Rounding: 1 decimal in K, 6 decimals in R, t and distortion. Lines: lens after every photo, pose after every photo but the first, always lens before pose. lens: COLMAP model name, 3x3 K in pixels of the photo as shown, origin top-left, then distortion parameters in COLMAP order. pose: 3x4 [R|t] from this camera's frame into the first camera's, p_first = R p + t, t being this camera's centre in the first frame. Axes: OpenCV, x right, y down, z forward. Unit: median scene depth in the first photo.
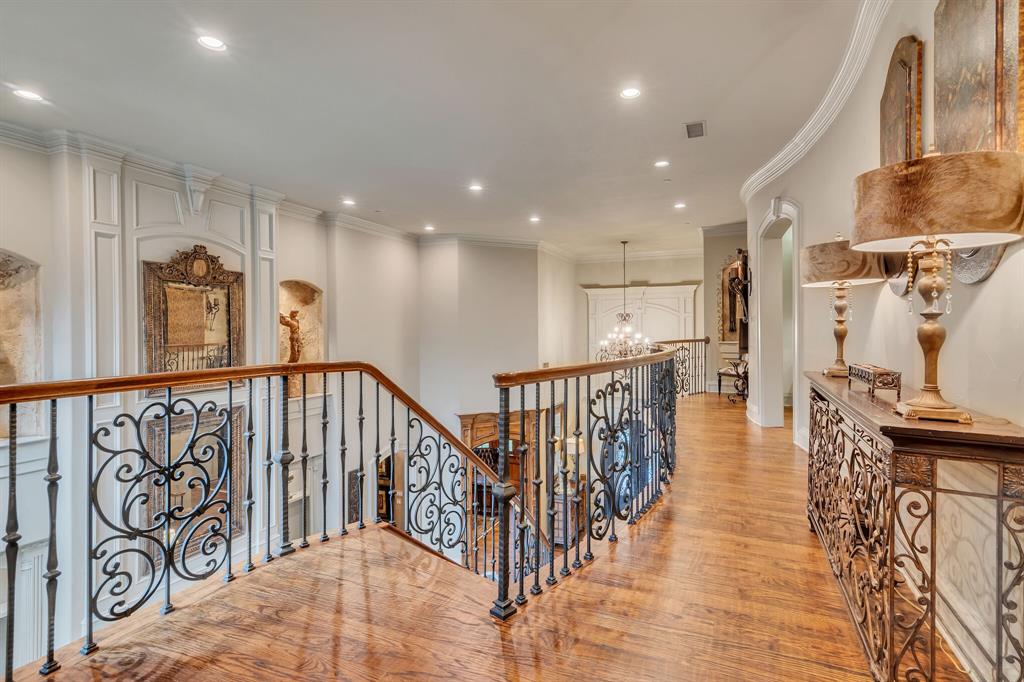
lens RADIAL K [[521.2, 0, 512.9], [0, 521.2, 337.1], [0, 0, 1]] dist [0.001886, -0.000558]
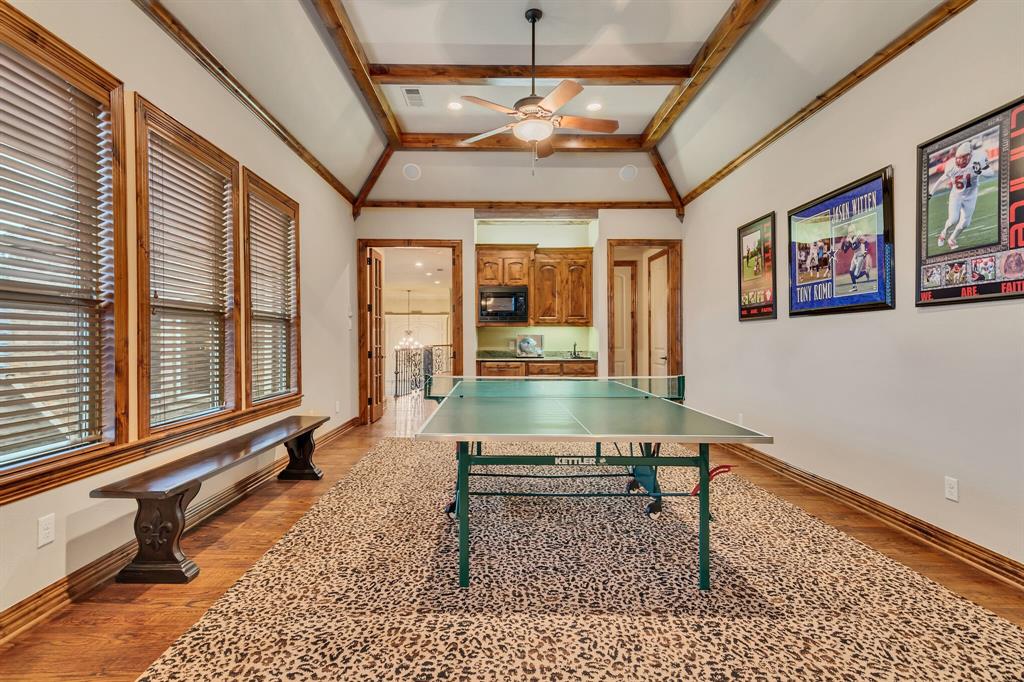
lens RADIAL K [[521.2, 0, 511.7], [0, 521.2, 341.7], [0, 0, 1]] dist [0.001886, -0.000558]
pose [[0.906890, 0.000045, 0.421367, -0.221532], [0.001428, 0.999994, -0.003180, -0.001138], [-0.421365, 0.003485, 0.906885, -0.779242]]
